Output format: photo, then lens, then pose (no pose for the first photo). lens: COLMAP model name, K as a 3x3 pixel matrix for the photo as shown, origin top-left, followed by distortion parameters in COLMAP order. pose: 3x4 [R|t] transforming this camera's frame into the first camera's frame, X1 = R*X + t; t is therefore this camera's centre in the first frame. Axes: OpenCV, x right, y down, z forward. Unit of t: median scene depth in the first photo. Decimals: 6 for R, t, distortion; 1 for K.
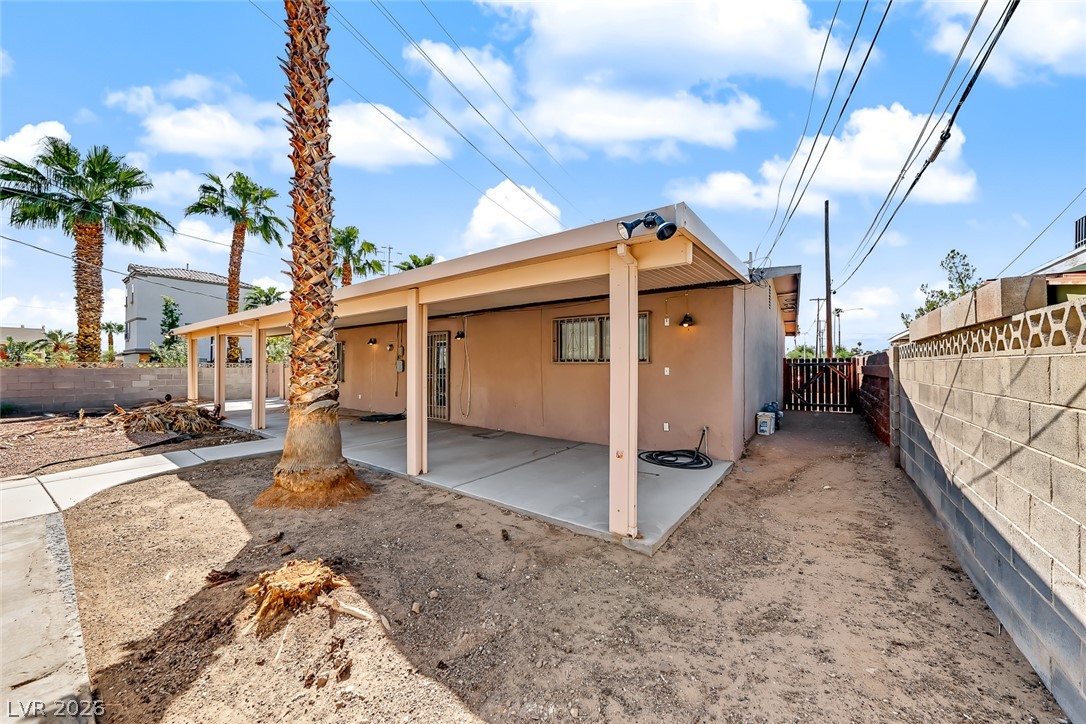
lens RADIAL K [[386.3, 0, 543.0], [0, 386.3, 362.0], [0, 0, 1]] dist [-0.001659, -0.000142]
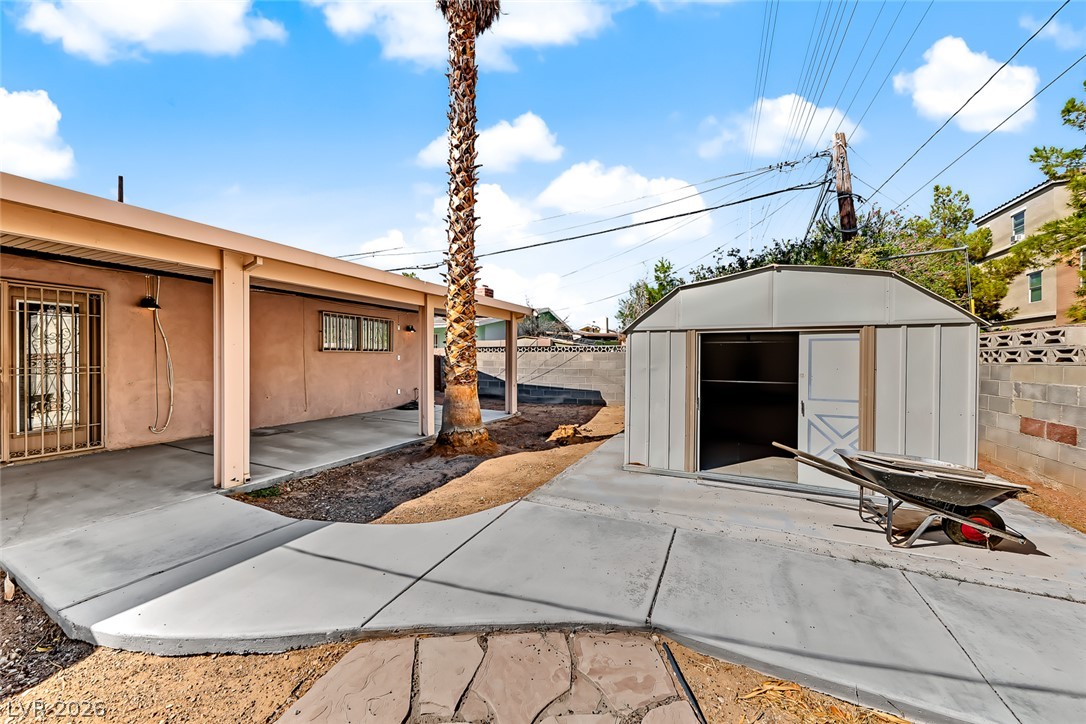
lens RADIAL K [[386.3, 0, 543.0], [0, 386.3, 362.0], [0, 0, 1]] dist [-0.001659, -0.000142]
pose [[-0.207991, -0.010595, 0.978073, -1.161933], [-0.013643, 0.999875, 0.007930, 0.016606], [-0.978036, -0.011695, -0.208110, 0.605104]]
